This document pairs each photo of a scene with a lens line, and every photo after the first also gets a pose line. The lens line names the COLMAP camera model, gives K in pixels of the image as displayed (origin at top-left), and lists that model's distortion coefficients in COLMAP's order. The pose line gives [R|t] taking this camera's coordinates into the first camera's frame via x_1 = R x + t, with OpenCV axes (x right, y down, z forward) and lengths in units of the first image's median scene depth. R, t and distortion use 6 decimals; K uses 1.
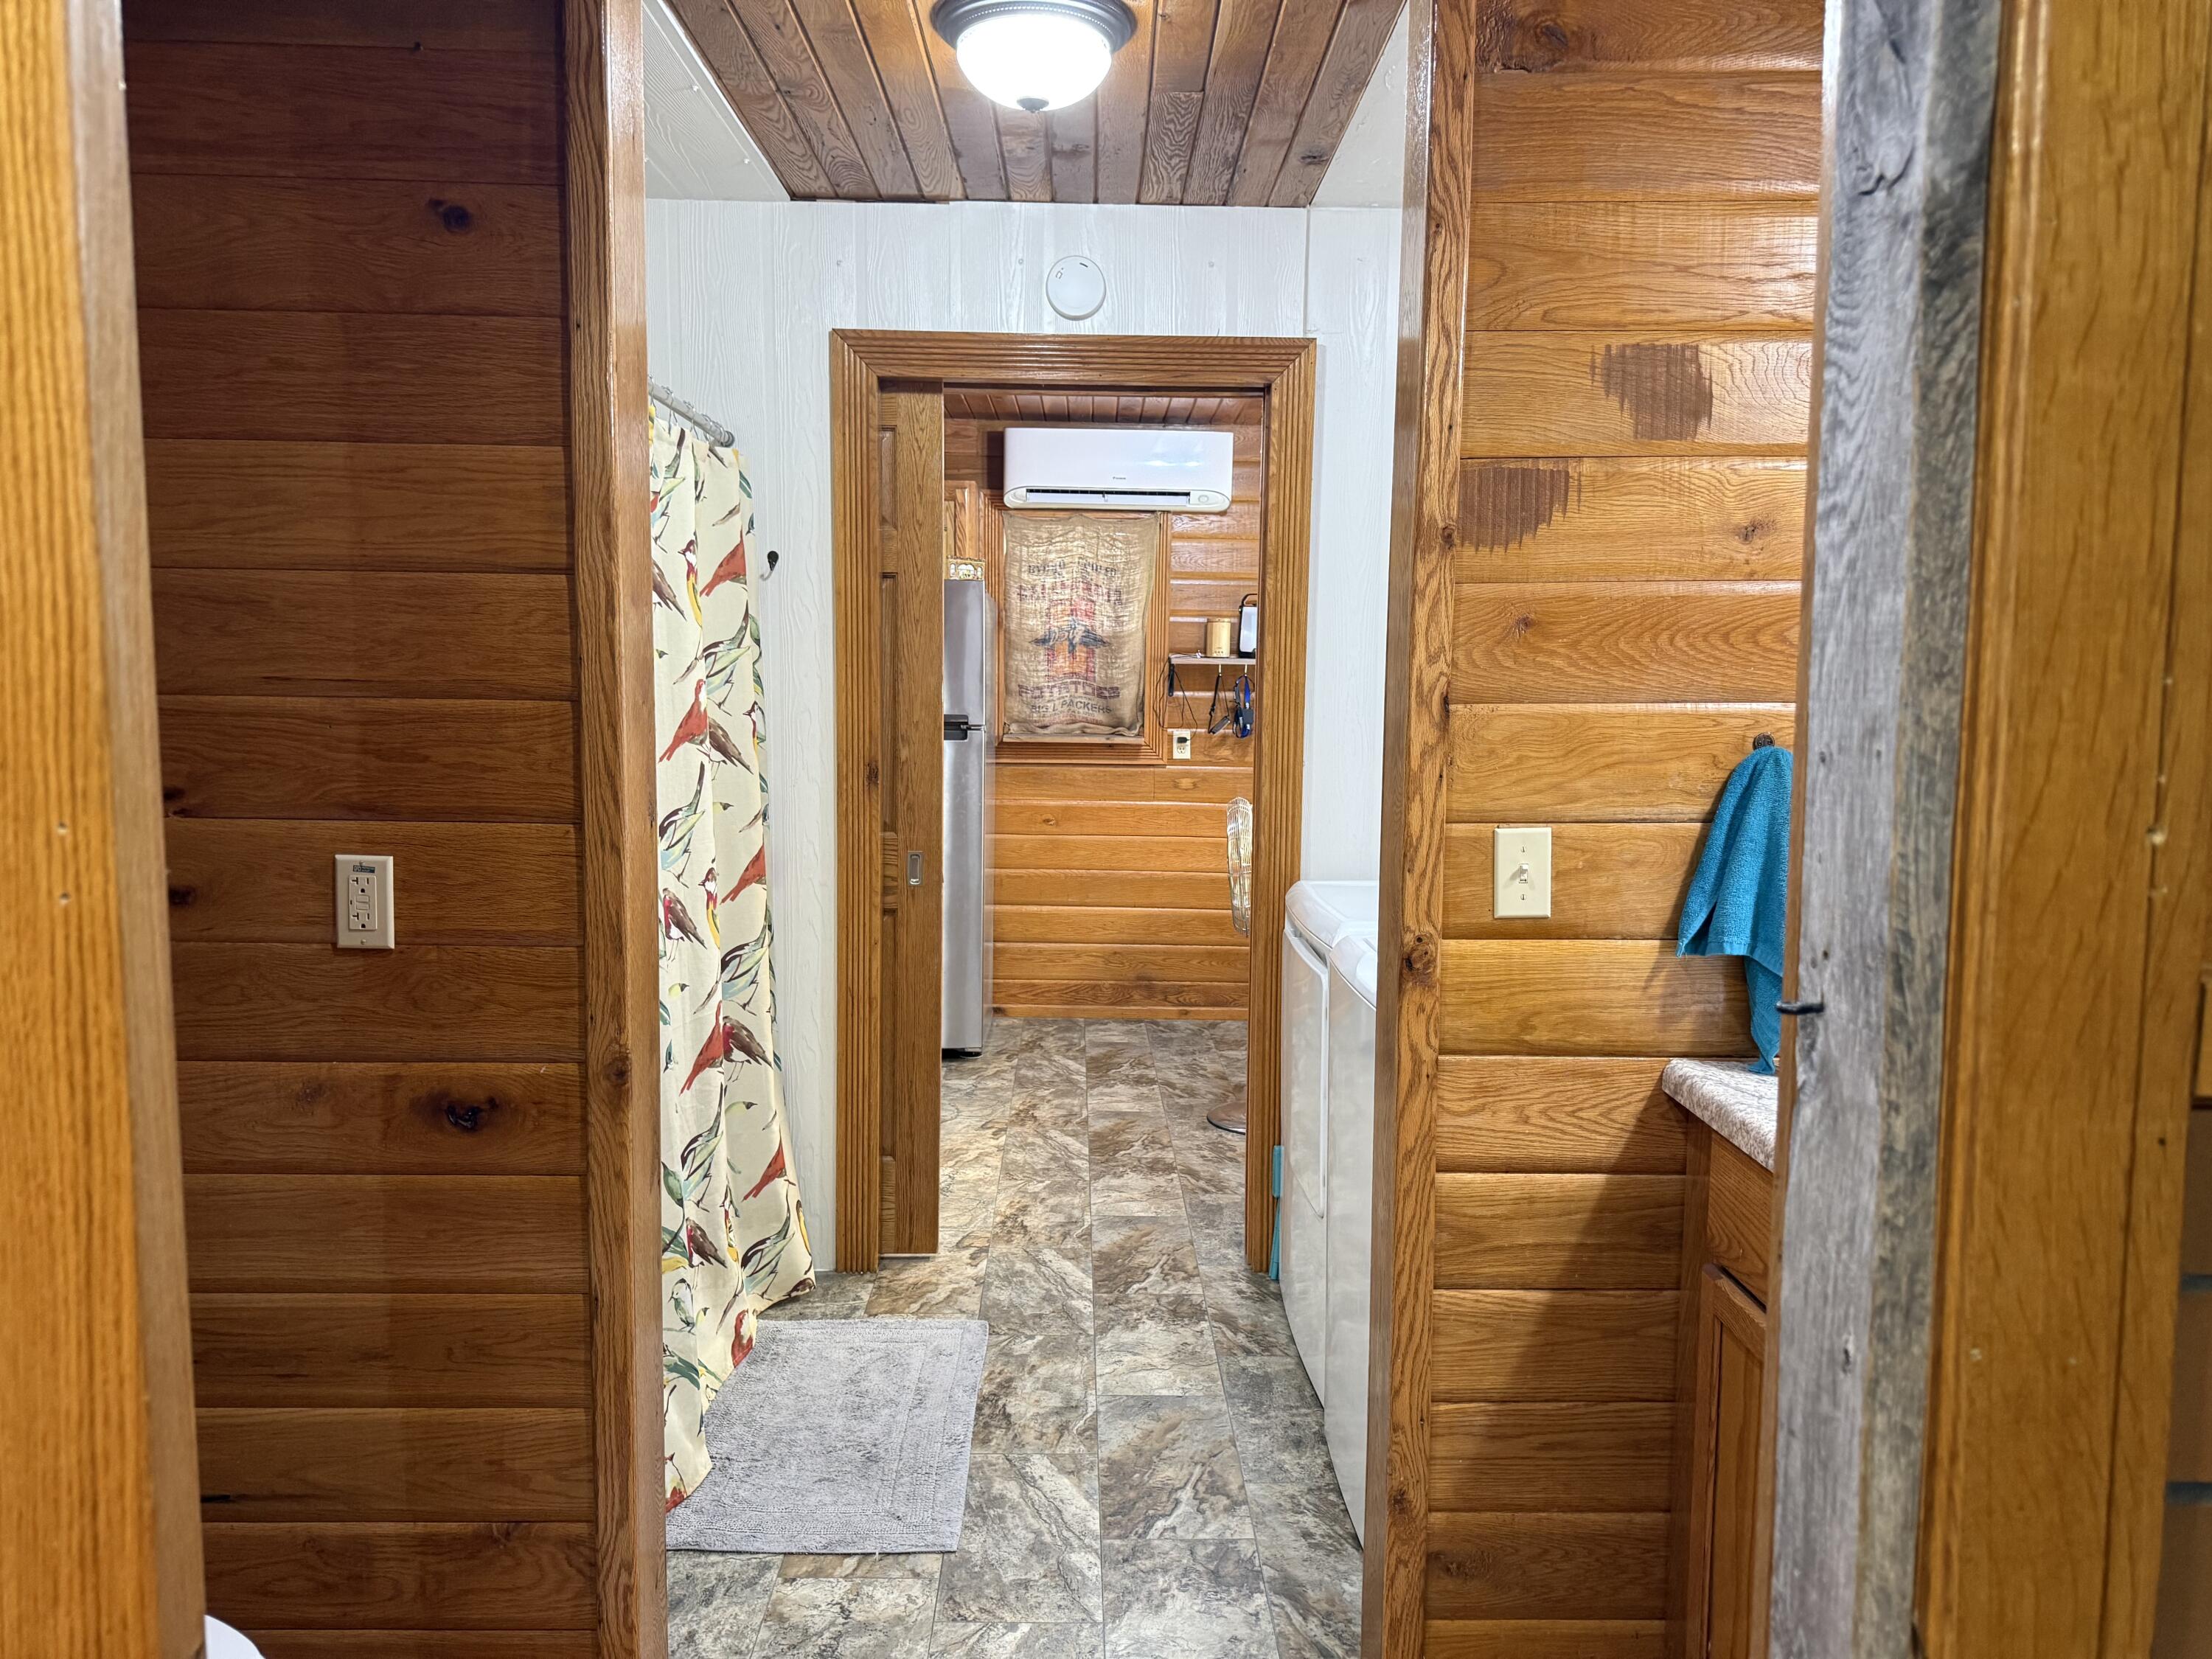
lens RADIAL K [[1576.4, 0, 1106.0], [0, 1576.4, 829.5], [0, 0, 1]] dist [0.076709, -0.118766]
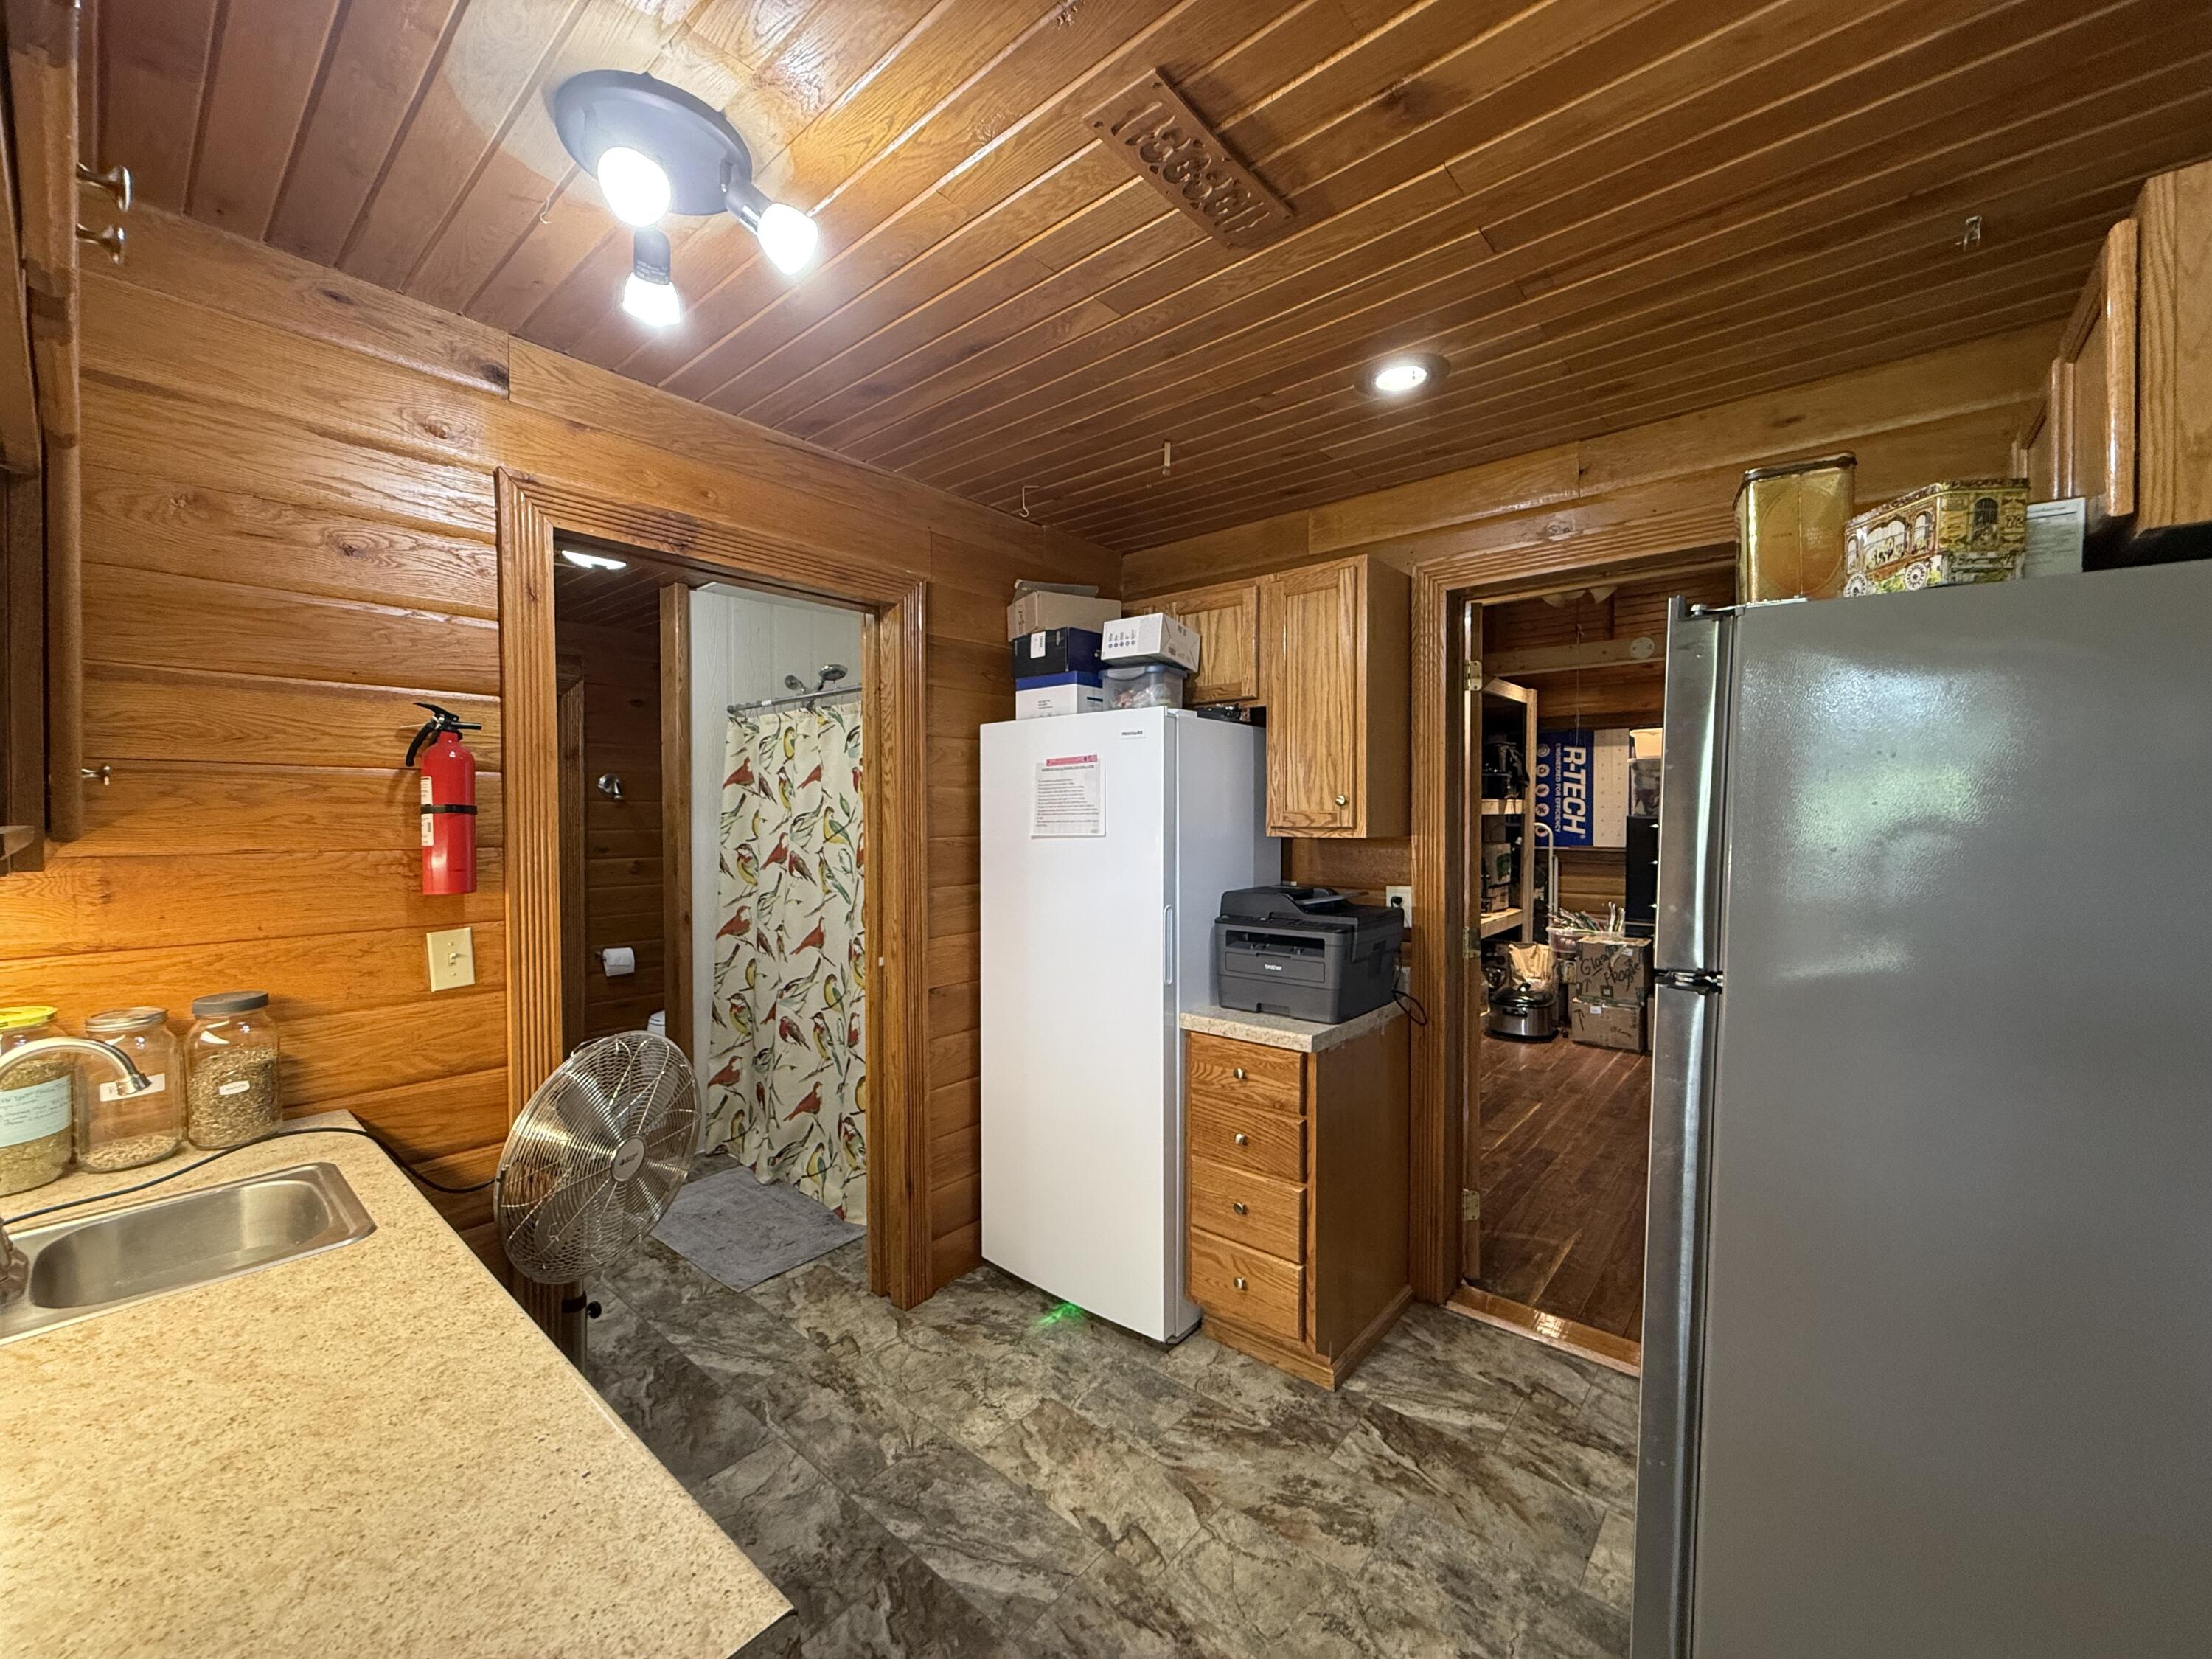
lens RADIAL K [[878.1, 0, 1097.4], [0, 878.1, 827.2], [0, 0, 1]] dist [-0.000346, 0.000355]
pose [[-0.666058, 0.000679, -0.745900, 0.181036], [-0.075364, 0.994821, 0.068203, -0.109256], [0.742083, 0.101641, -0.662557, 1.075582]]
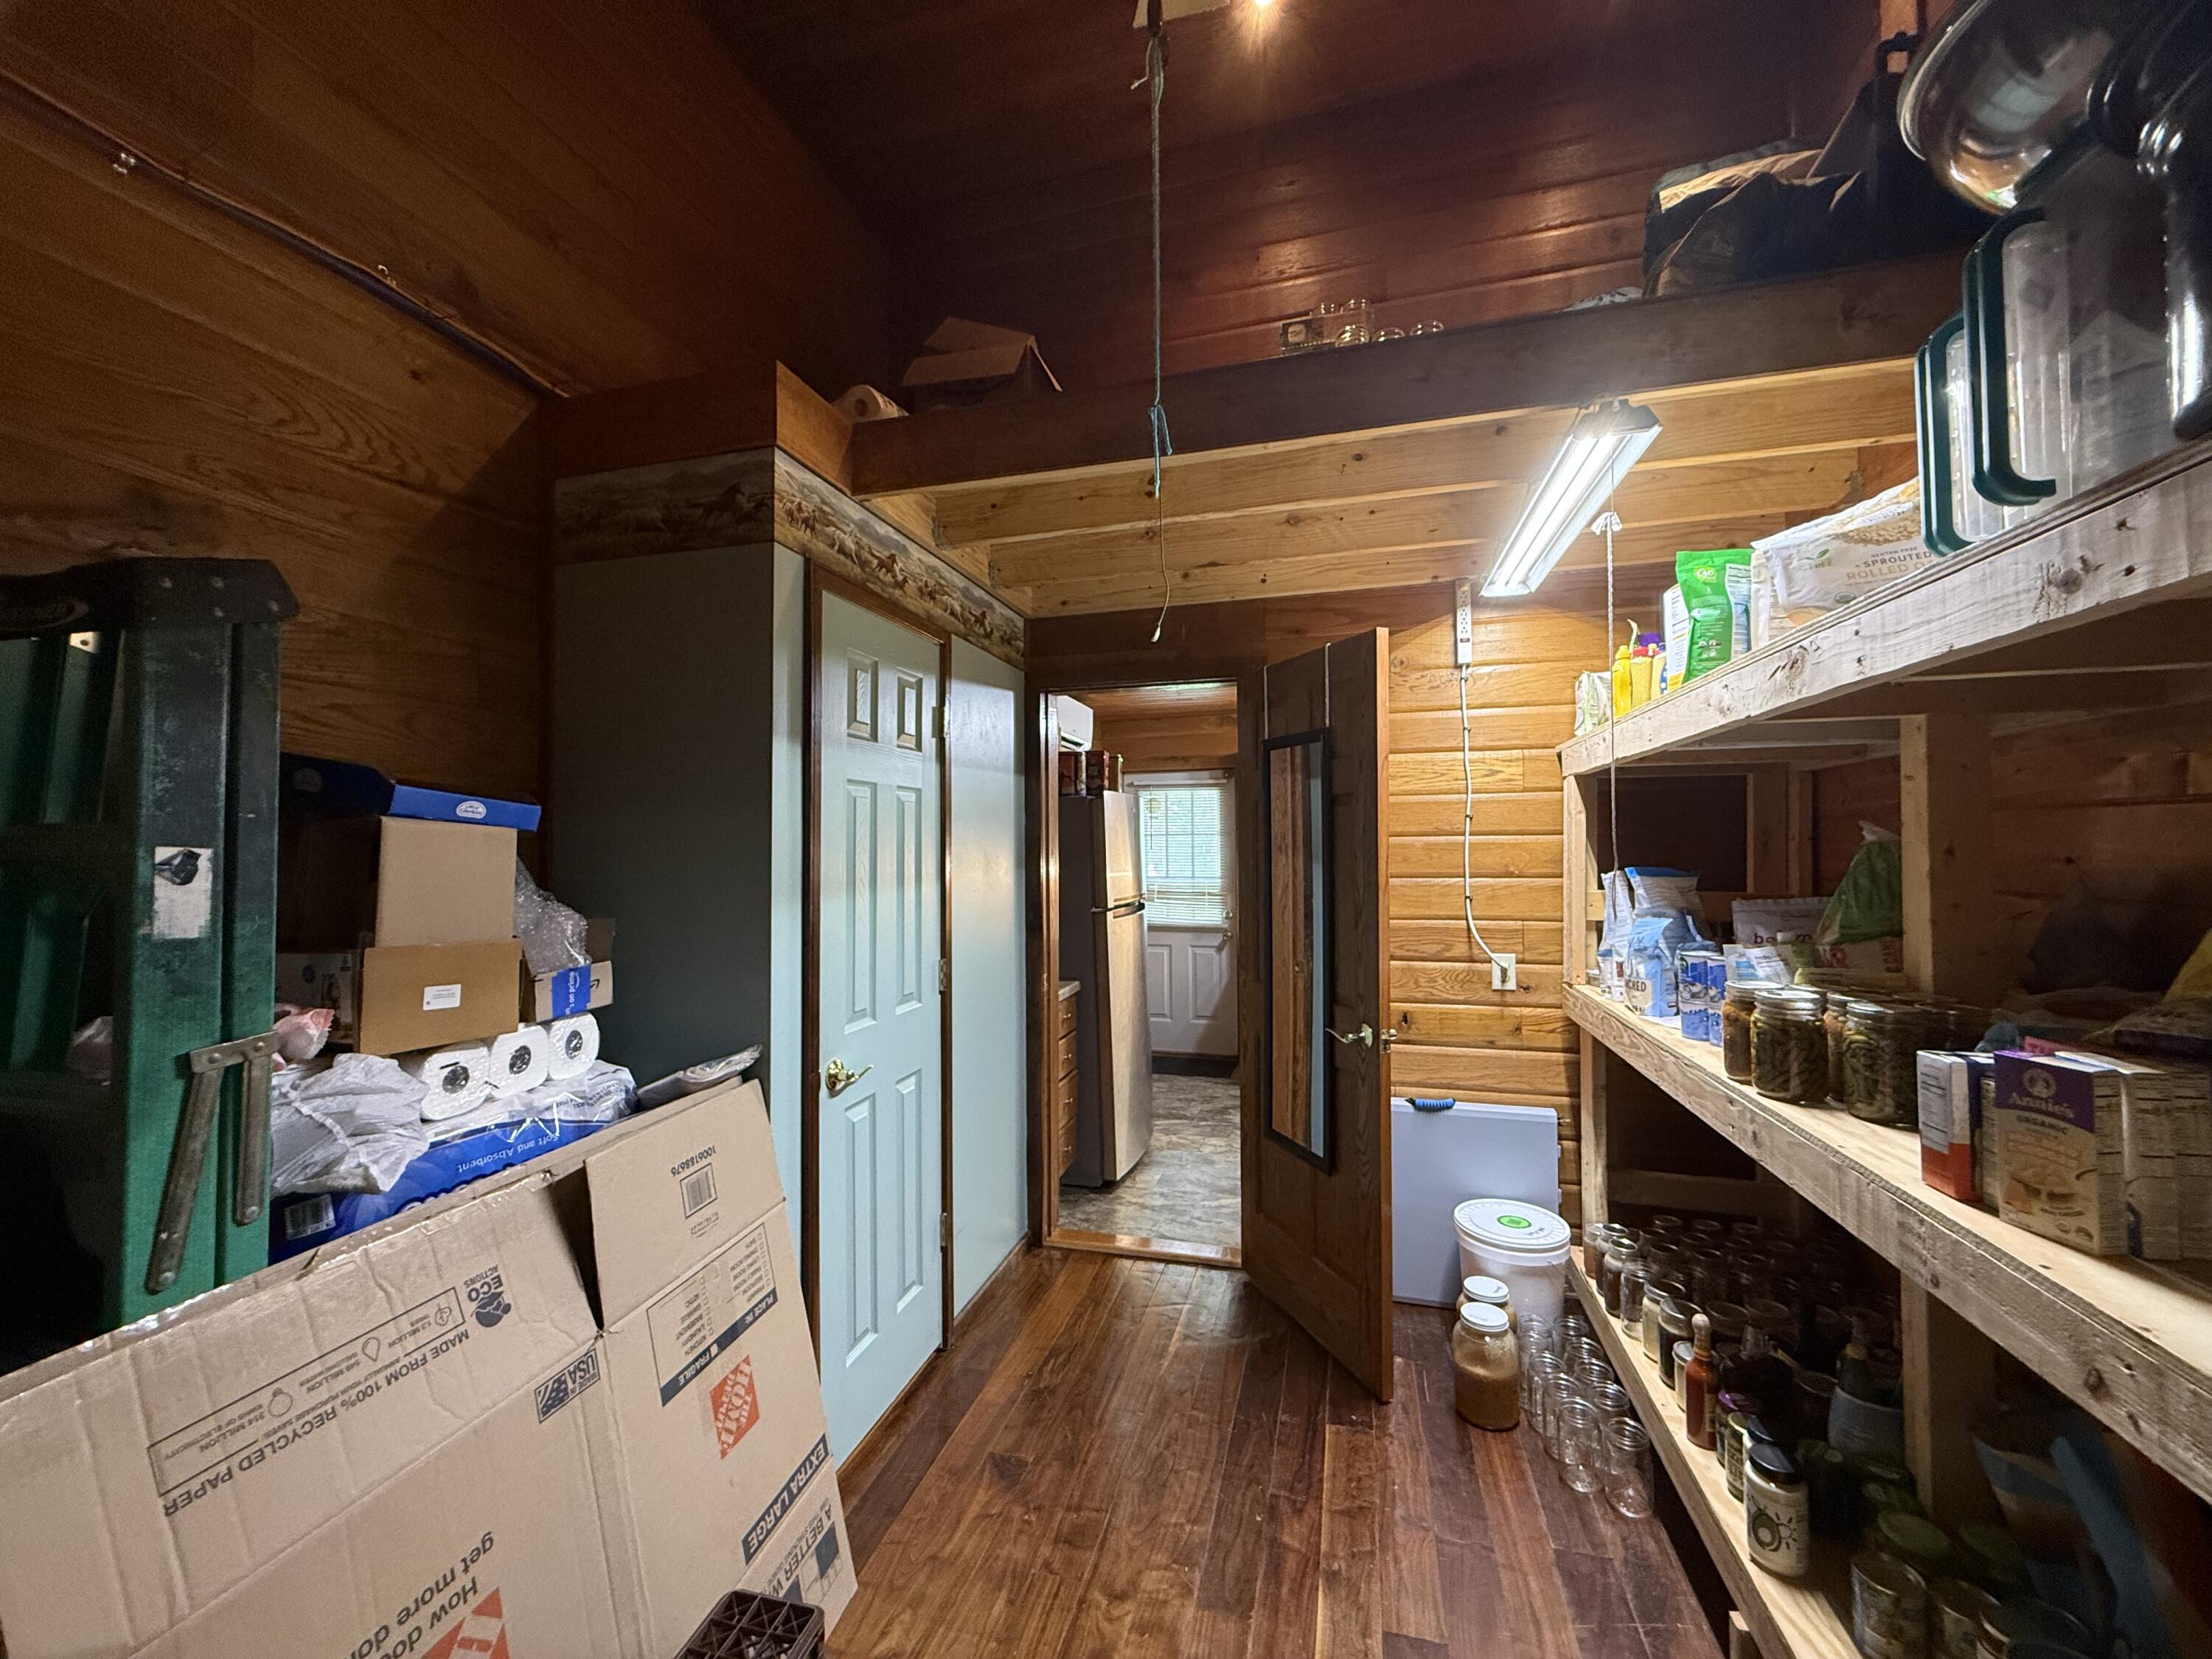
lens RADIAL K [[878.1, 0, 1097.4], [0, 878.1, 827.2], [0, 0, 1]] dist [-0.000346, 0.000355]
pose [[0.295245, 0.005081, 0.955408, -0.877949], [0.105776, 0.993665, -0.037972, -0.107262], [-0.949548, 0.112270, 0.292837, 0.829235]]
